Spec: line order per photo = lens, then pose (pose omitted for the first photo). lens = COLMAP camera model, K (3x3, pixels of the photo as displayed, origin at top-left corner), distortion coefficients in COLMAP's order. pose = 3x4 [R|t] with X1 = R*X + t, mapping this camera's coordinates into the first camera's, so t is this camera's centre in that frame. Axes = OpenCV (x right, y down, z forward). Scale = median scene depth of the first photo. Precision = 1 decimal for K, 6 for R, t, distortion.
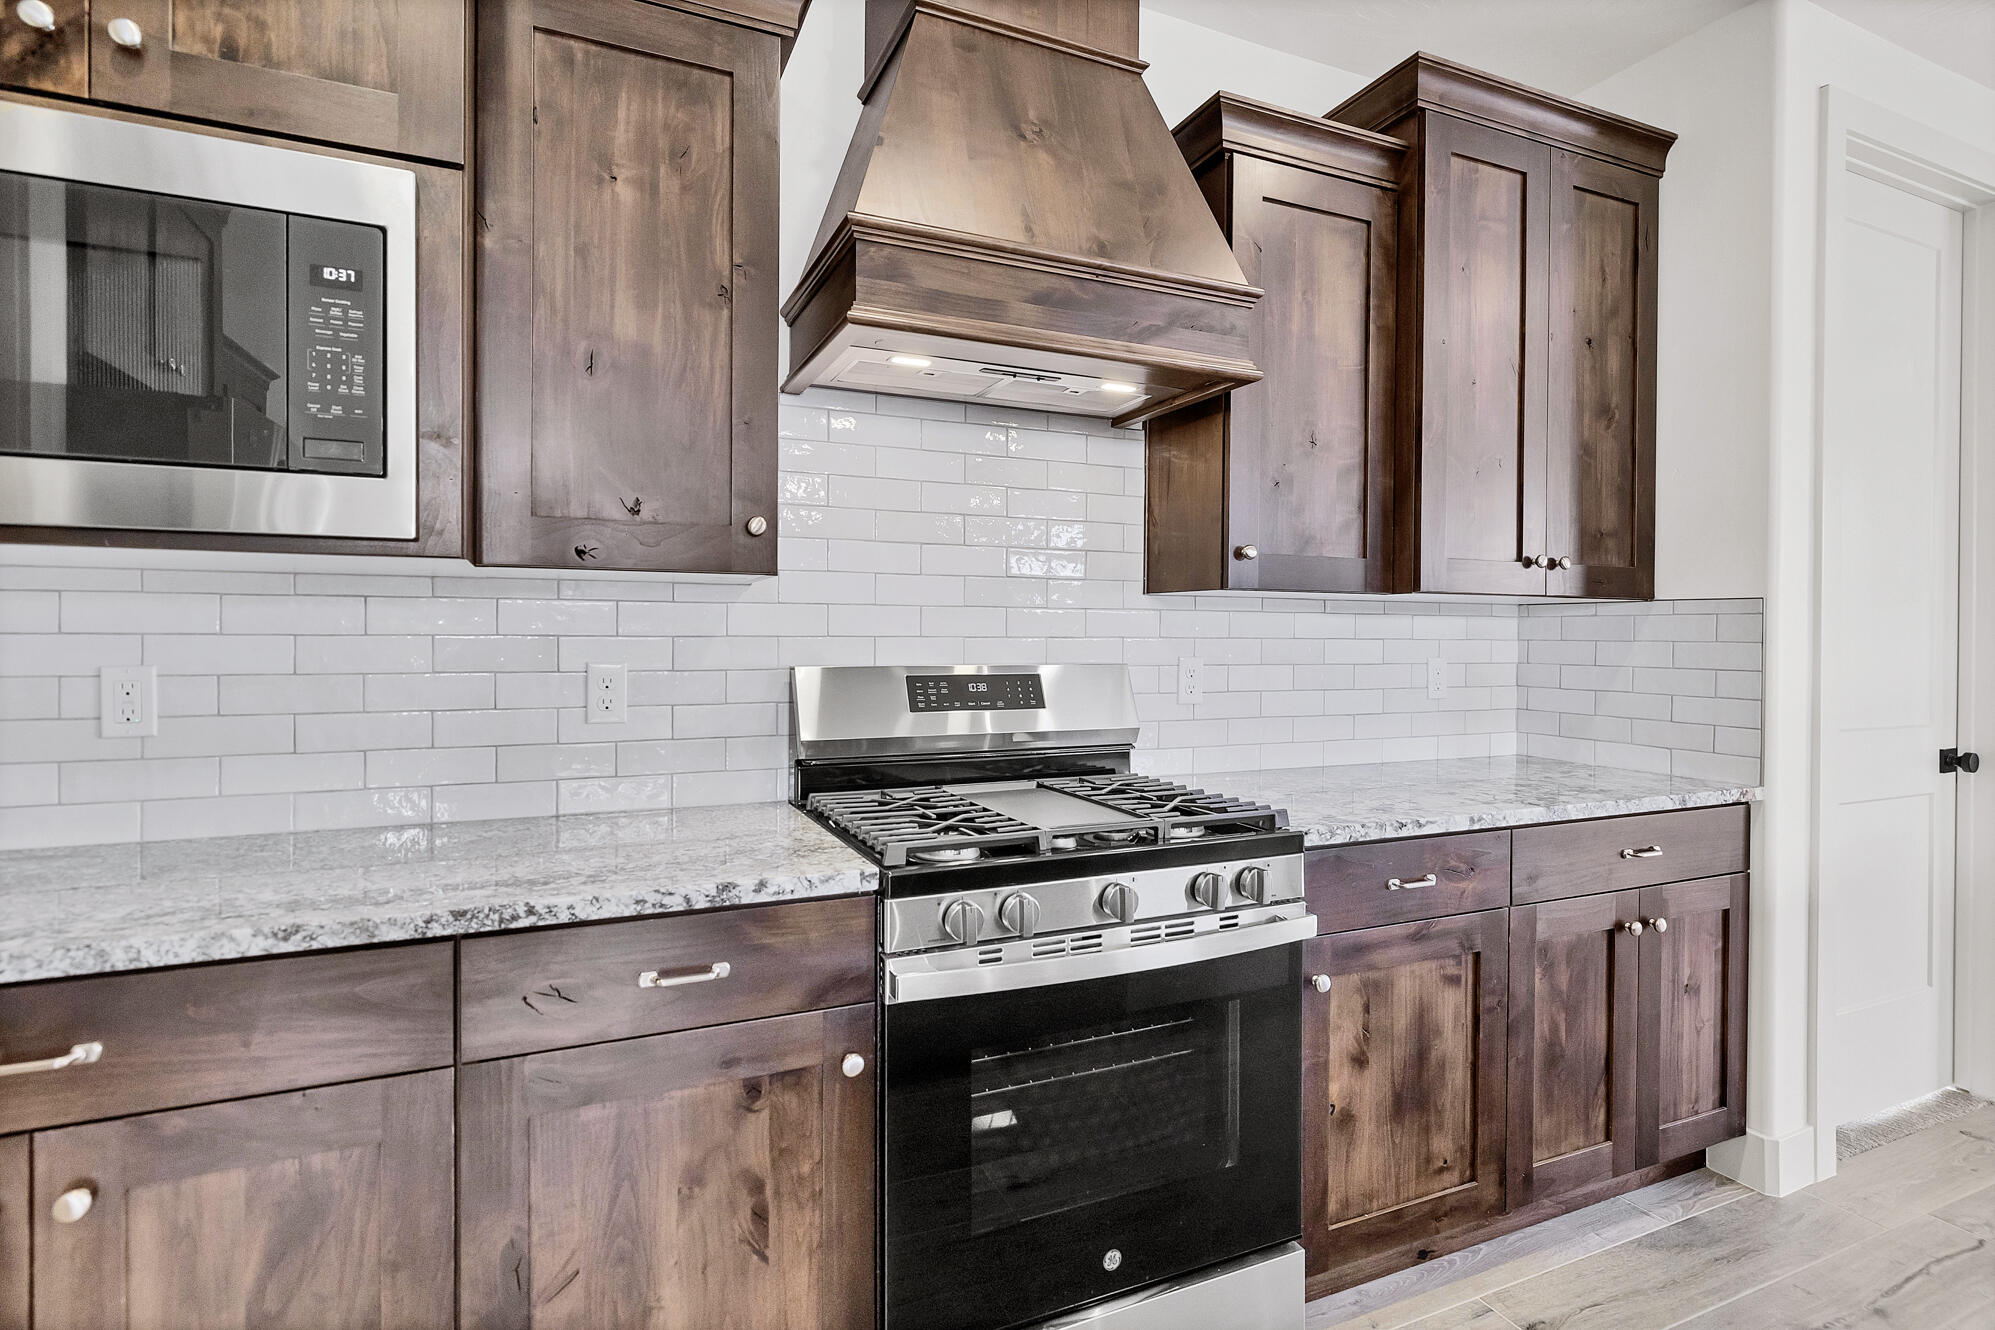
lens RADIAL K [[982.7, 0, 983.4], [0, 982.7, 645.1], [0, 0, 1]] dist [0.002458, -0.002094]
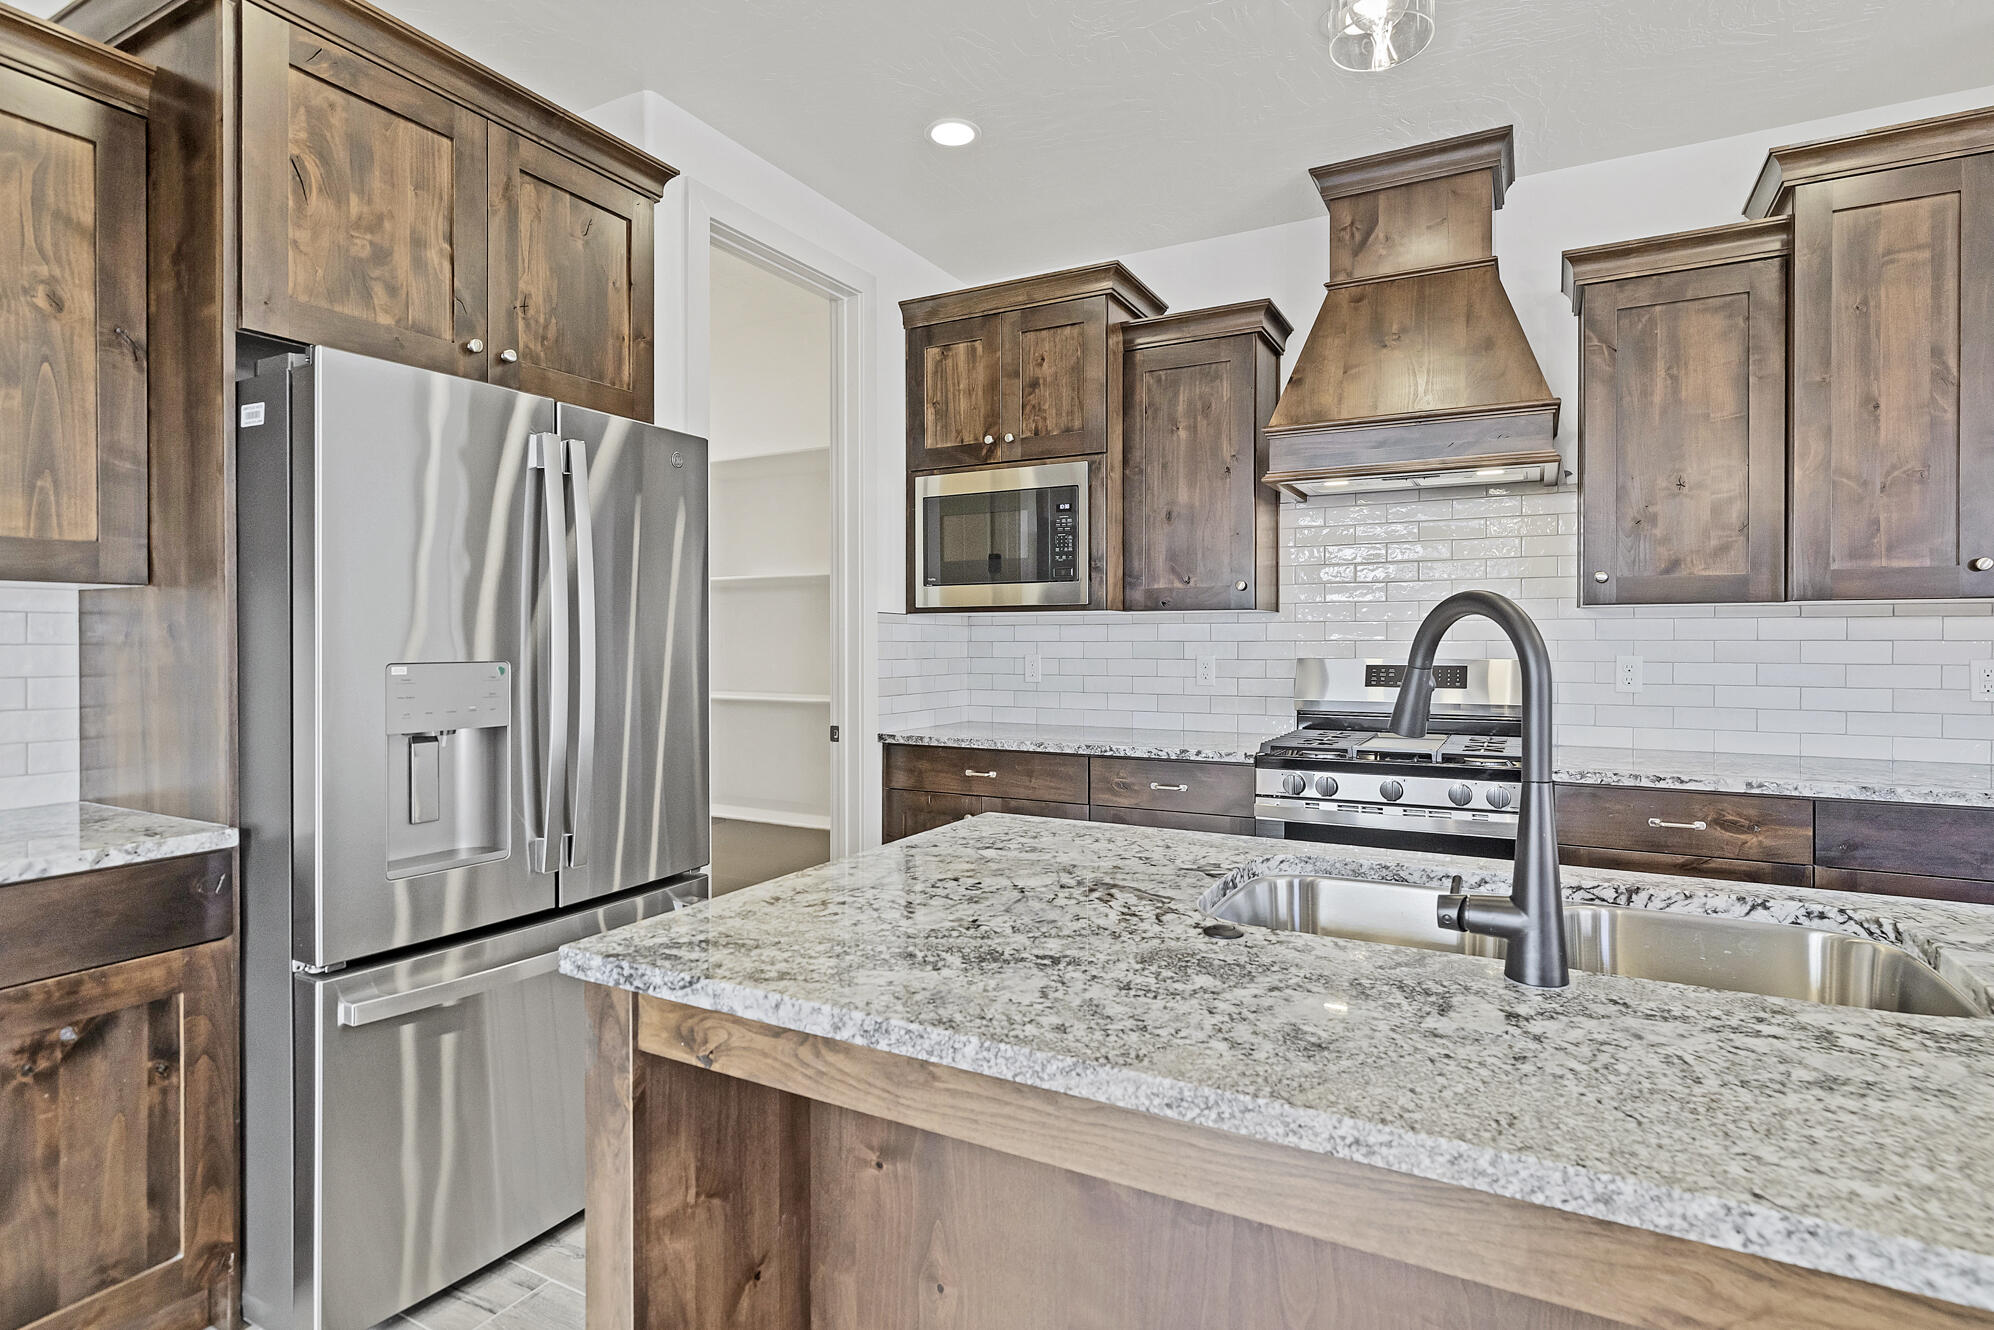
lens RADIAL K [[982.2, 0, 1010.4], [0, 982.2, 641.8], [0, 0, 1]] dist [0.002458, -0.002094]
pose [[0.623564, -0.004315, -0.781760, 1.039404], [-0.001407, 0.999977, -0.006642, 0.006193], [0.781771, 0.005241, 0.623544, -0.604239]]
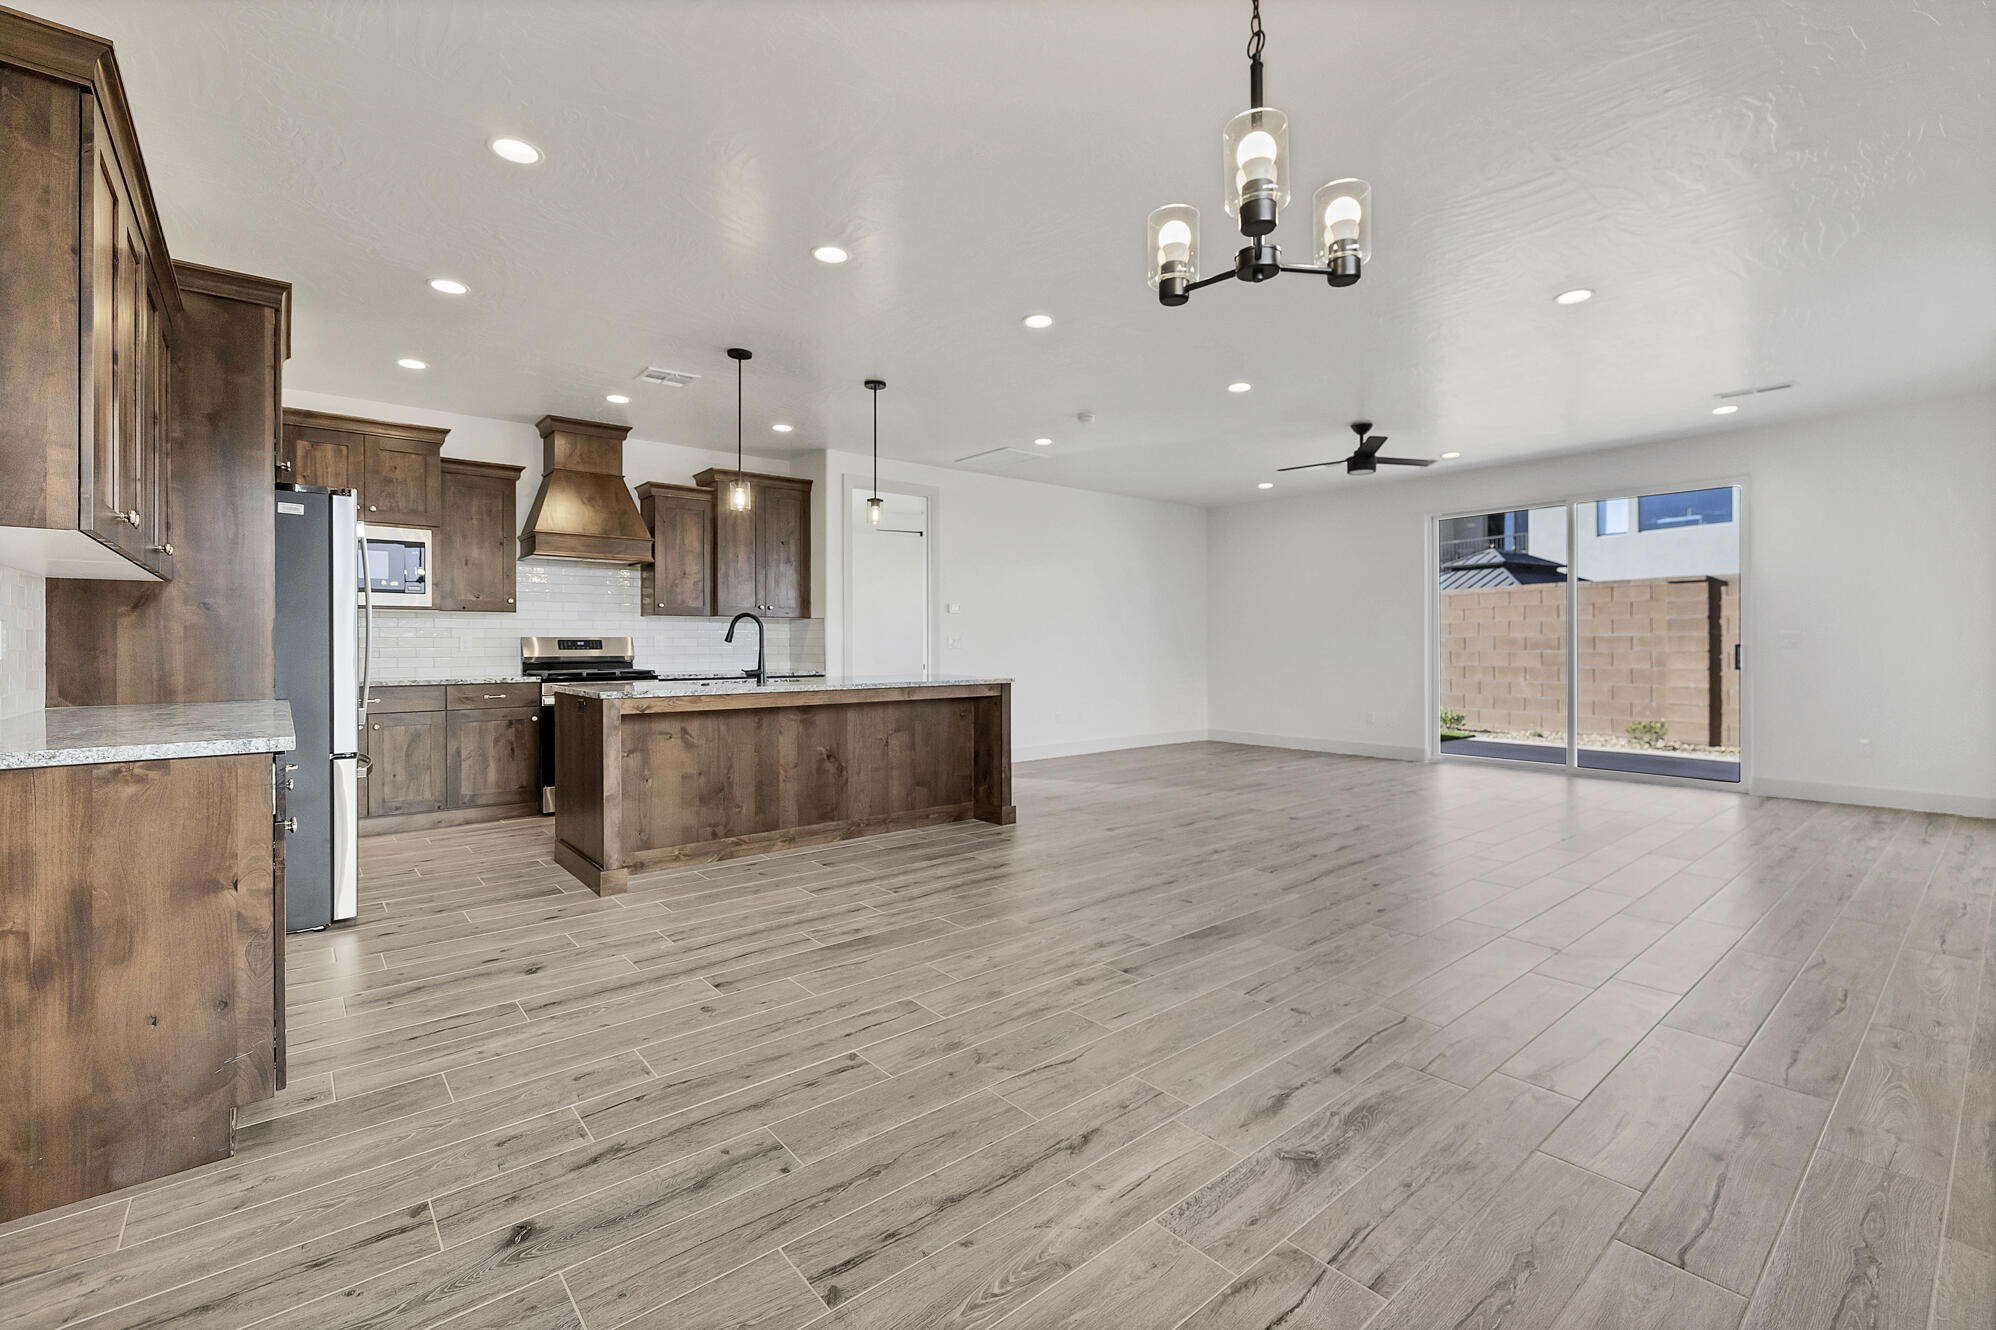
lens RADIAL K [[871.8, 0, 995.0], [0, 871.8, 647.8], [0, 0, 1]] dist [0.003803, -0.000274]
pose [[0.960020, -0.008752, 0.279793, 0.699680], [0.010295, 0.999939, -0.004045, 0.112152], [-0.279741, 0.006763, 0.960052, -3.105675]]
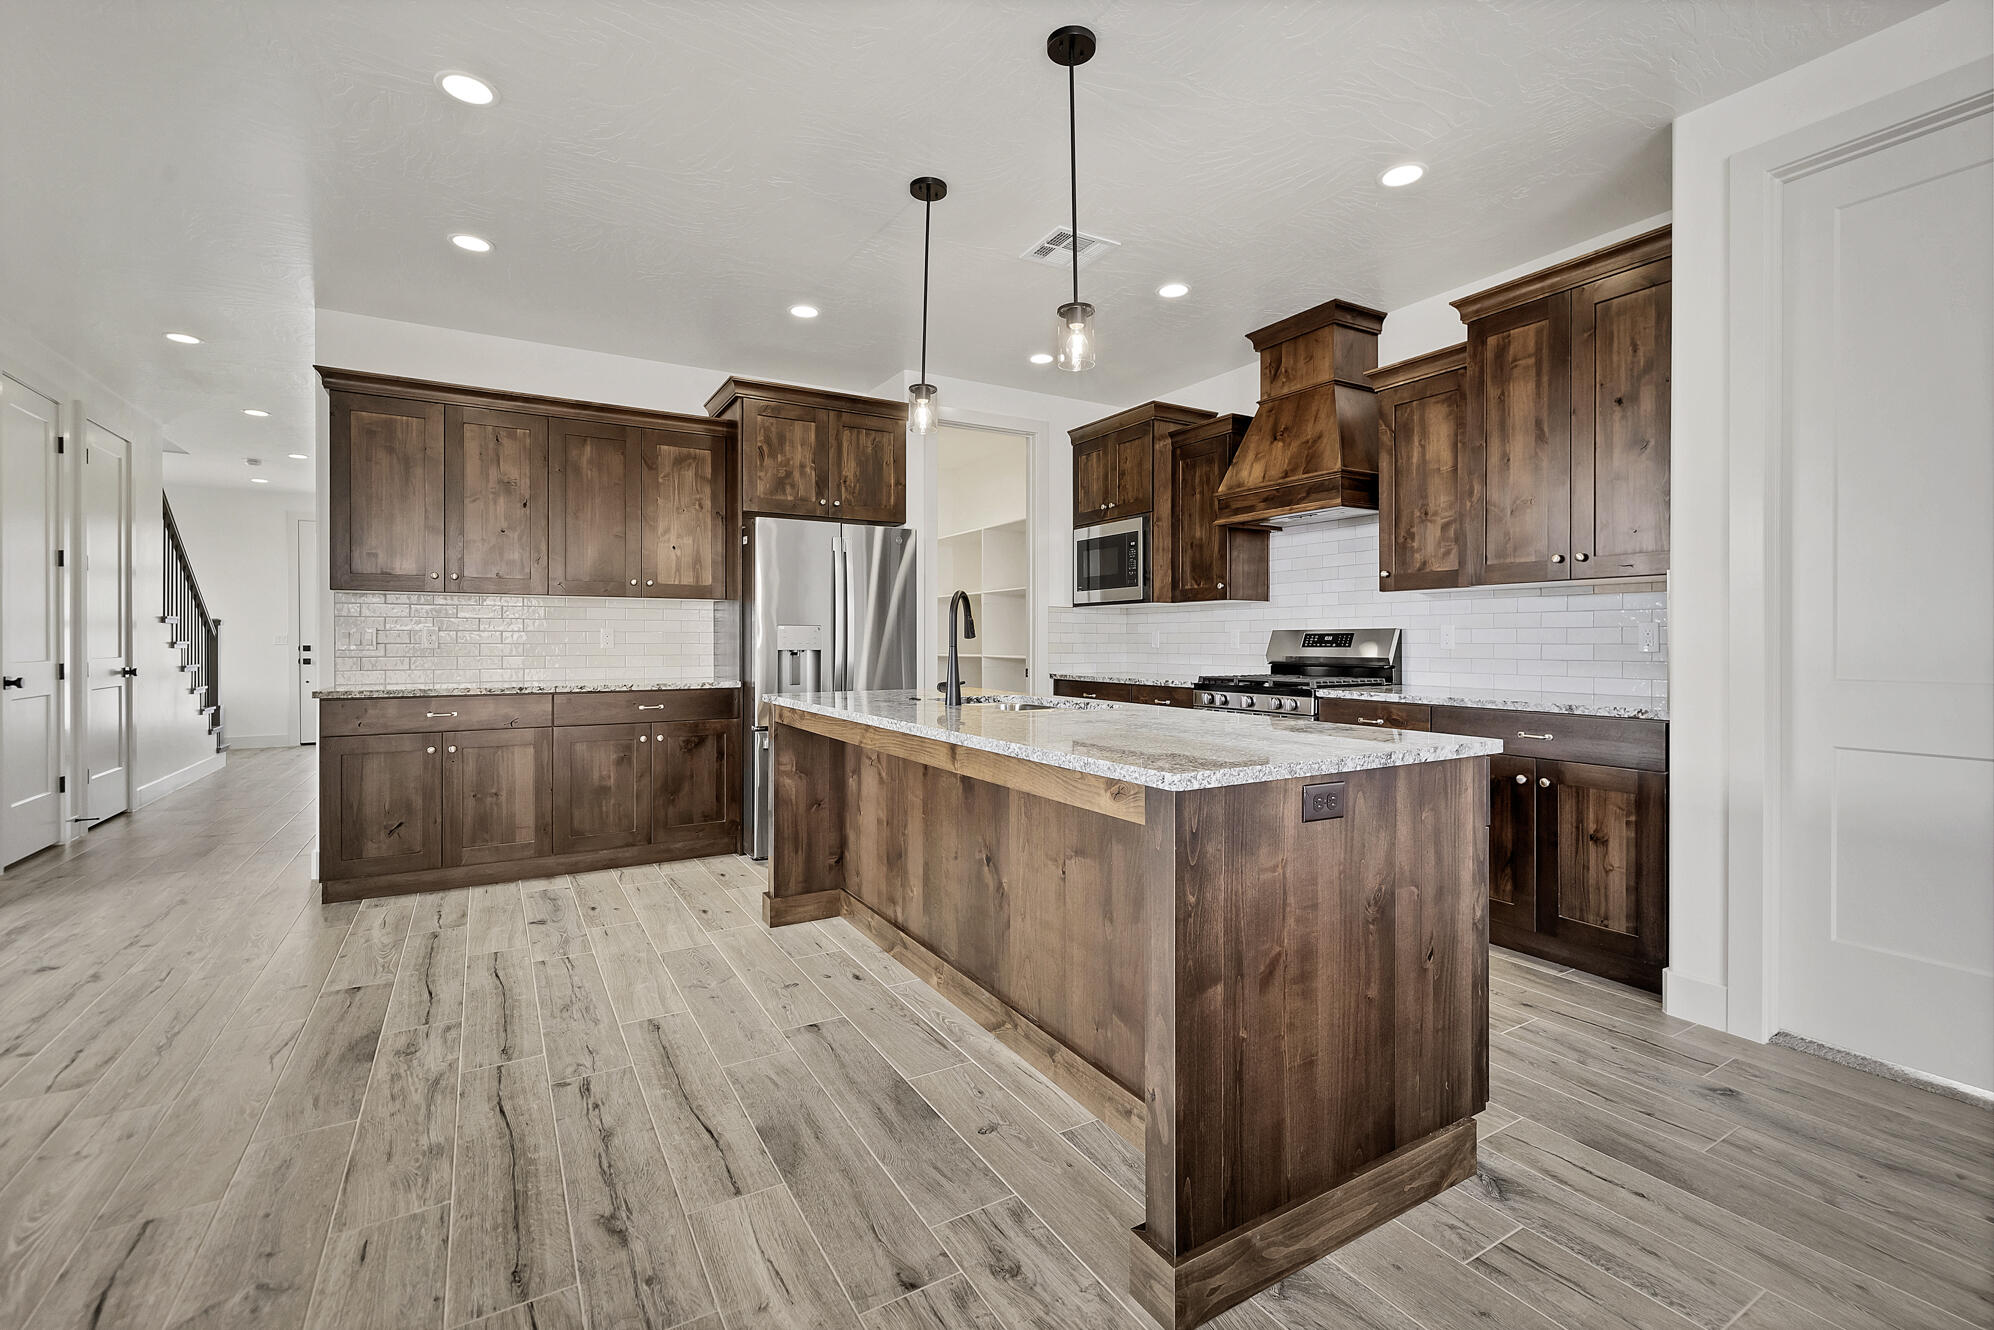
lens RADIAL K [[871.0, 0, 1014.7], [0, 871.0, 646.5], [0, 0, 1]] dist [0.003803, -0.000274]
pose [[0.128199, 0.000108, -0.991748, 2.617880], [-0.006940, 0.999976, -0.000788, 0.090815], [0.991724, 0.006983, 0.128197, -0.061888]]
